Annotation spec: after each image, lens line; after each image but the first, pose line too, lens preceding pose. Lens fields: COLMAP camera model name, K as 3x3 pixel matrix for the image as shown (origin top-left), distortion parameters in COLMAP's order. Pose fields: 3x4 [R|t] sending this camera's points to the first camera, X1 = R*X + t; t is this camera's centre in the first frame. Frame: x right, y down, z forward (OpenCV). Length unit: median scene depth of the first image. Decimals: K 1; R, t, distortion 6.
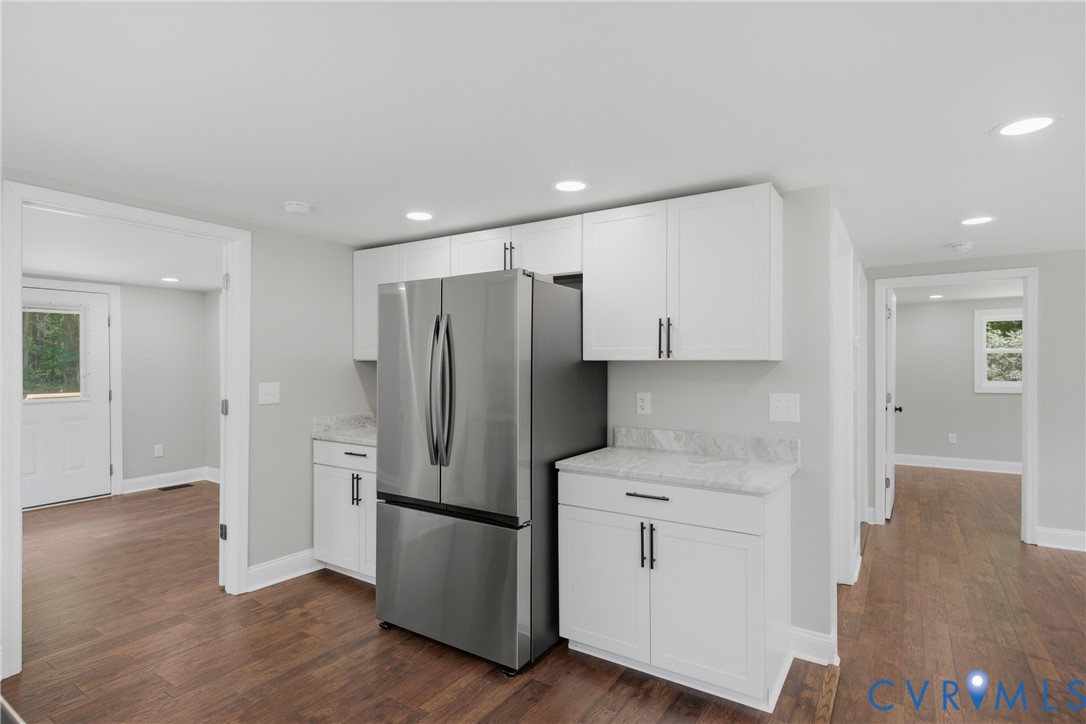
lens RADIAL K [[555.4, 0, 543.0], [0, 555.4, 362.0], [0, 0, 1]] dist [0.003052, 0.000492]
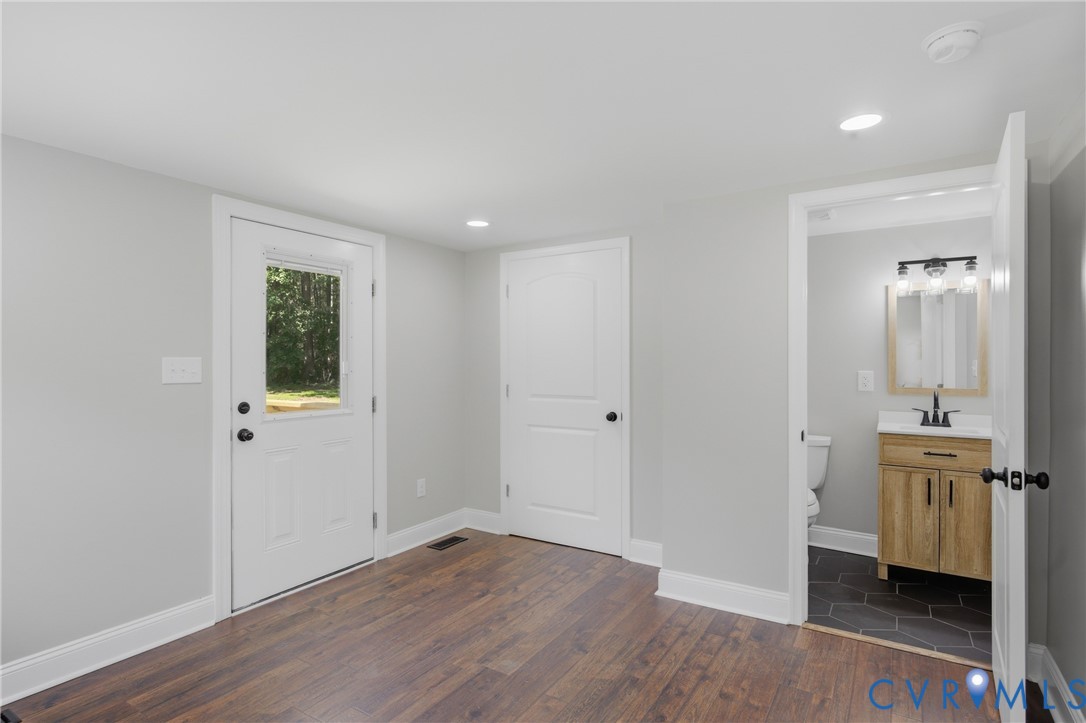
lens RADIAL K [[555.4, 0, 543.0], [0, 555.4, 361.5], [0, 0, 1]] dist [0.003052, 0.000492]
pose [[0.999811, -0.005933, 0.018538, -1.066187], [0.006020, 0.999971, -0.004686, 0.026041], [-0.018510, 0.004797, 0.999817, 0.640381]]
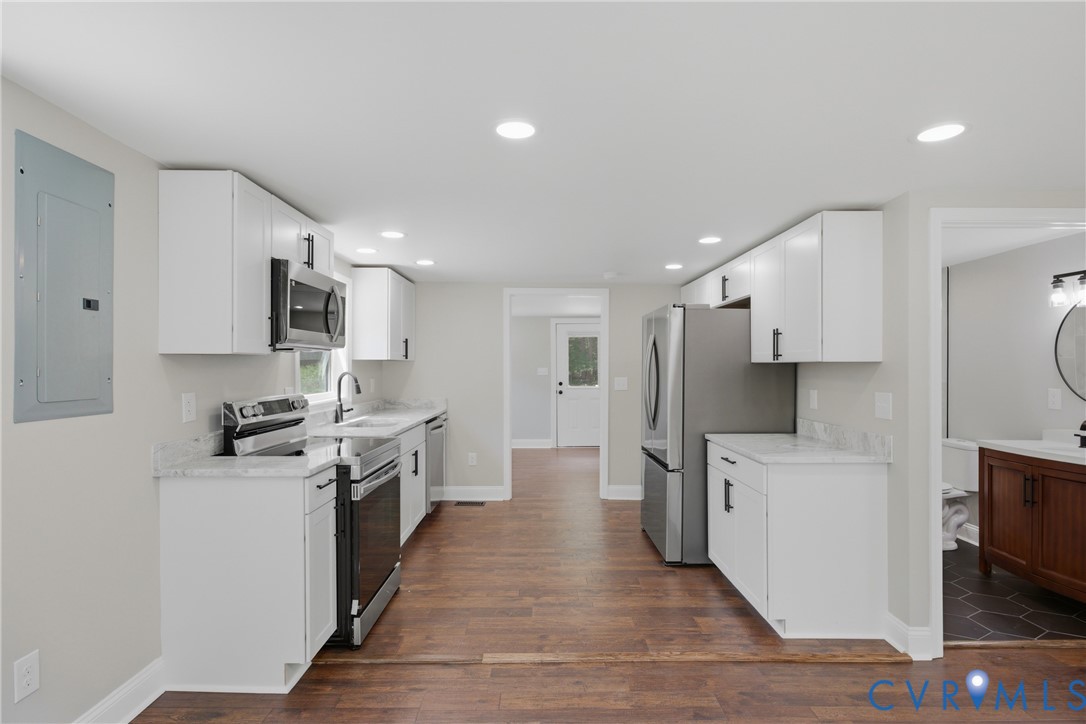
lens RADIAL K [[555.4, 0, 543.0], [0, 555.4, 362.0], [0, 0, 1]] dist [0.003052, 0.000492]
pose [[0.550644, -0.008255, -0.834699, 0.851713], [0.002751, 0.999964, -0.008074, 0.004347], [0.834736, 0.002150, 0.550647, -0.117366]]
